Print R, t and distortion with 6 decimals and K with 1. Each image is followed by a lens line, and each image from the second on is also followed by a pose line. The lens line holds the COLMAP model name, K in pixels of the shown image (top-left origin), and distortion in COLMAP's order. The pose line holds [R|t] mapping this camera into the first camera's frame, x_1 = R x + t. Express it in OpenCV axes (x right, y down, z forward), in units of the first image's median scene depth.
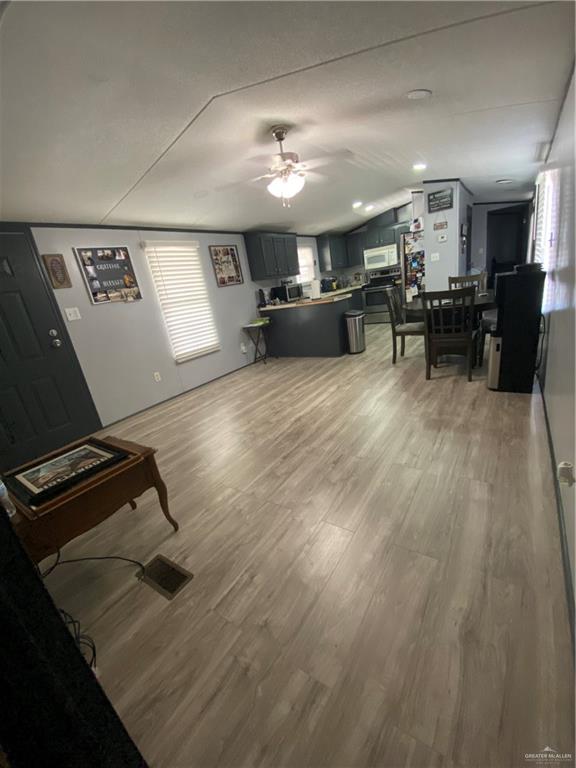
lens RADIAL K [[309.4, 0, 282.7], [0, 309.4, 388.0], [0, 0, 1]] dist [-0.018511, -0.003072]
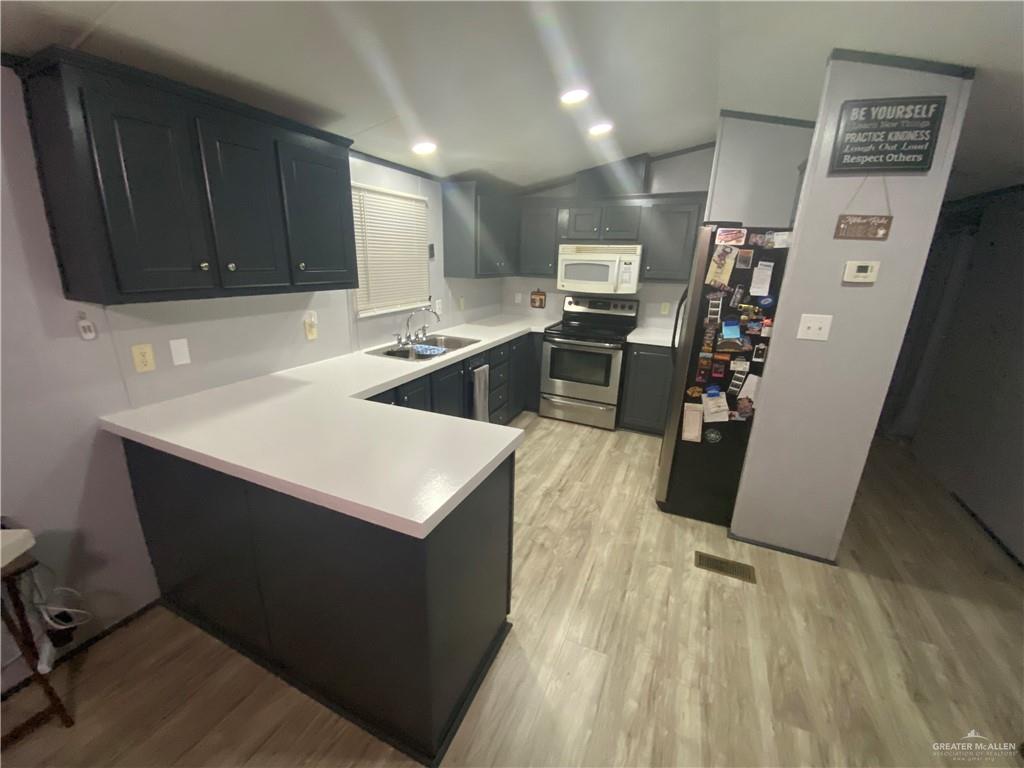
lens RADIAL K [[412.5, 0, 509.5], [0, 412.5, 385.6], [0, 0, 1]] dist [-0.018511, -0.003072]
pose [[0.964698, 0.123198, 0.232768, 0.123699], [-0.114396, 0.992125, -0.050998, -0.292453], [-0.237218, 0.022570, 0.971194, 0.636493]]
